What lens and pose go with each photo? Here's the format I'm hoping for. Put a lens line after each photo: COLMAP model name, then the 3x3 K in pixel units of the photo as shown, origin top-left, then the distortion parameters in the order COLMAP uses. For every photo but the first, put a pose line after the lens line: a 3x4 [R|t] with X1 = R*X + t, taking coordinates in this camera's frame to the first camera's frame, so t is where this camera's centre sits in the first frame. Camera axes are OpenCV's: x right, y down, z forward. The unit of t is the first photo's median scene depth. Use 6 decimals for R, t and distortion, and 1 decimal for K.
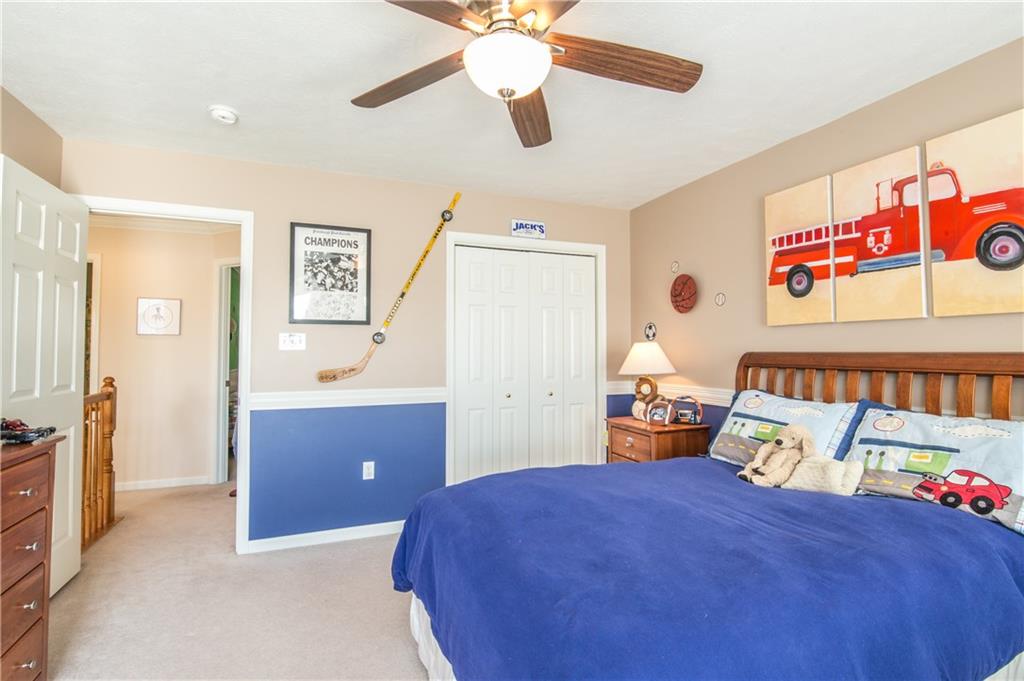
lens RADIAL K [[452.9, 0, 515.8], [0, 452.9, 337.3], [0, 0, 1]] dist [0.000948, -0.010704]
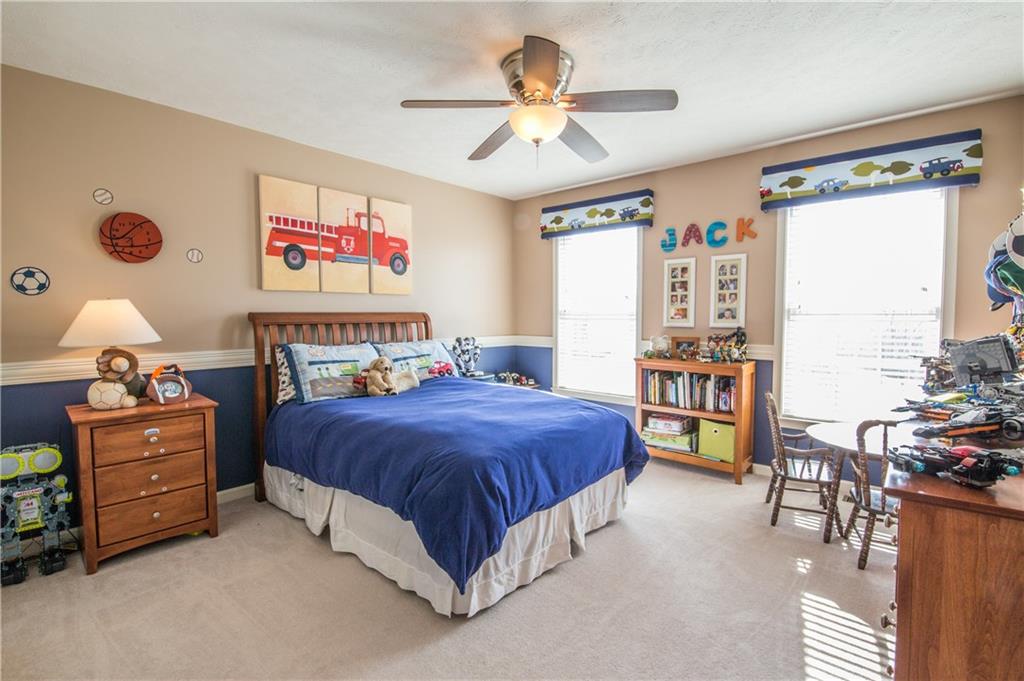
lens RADIAL K [[452.9, 0, 515.8], [0, 452.9, 337.3], [0, 0, 1]] dist [0.000948, -0.010704]
pose [[-0.410324, -0.046721, 0.910742, -0.852142], [-0.024469, 0.998891, 0.040218, 0.037673], [-0.911612, -0.005782, -0.411012, 0.998432]]
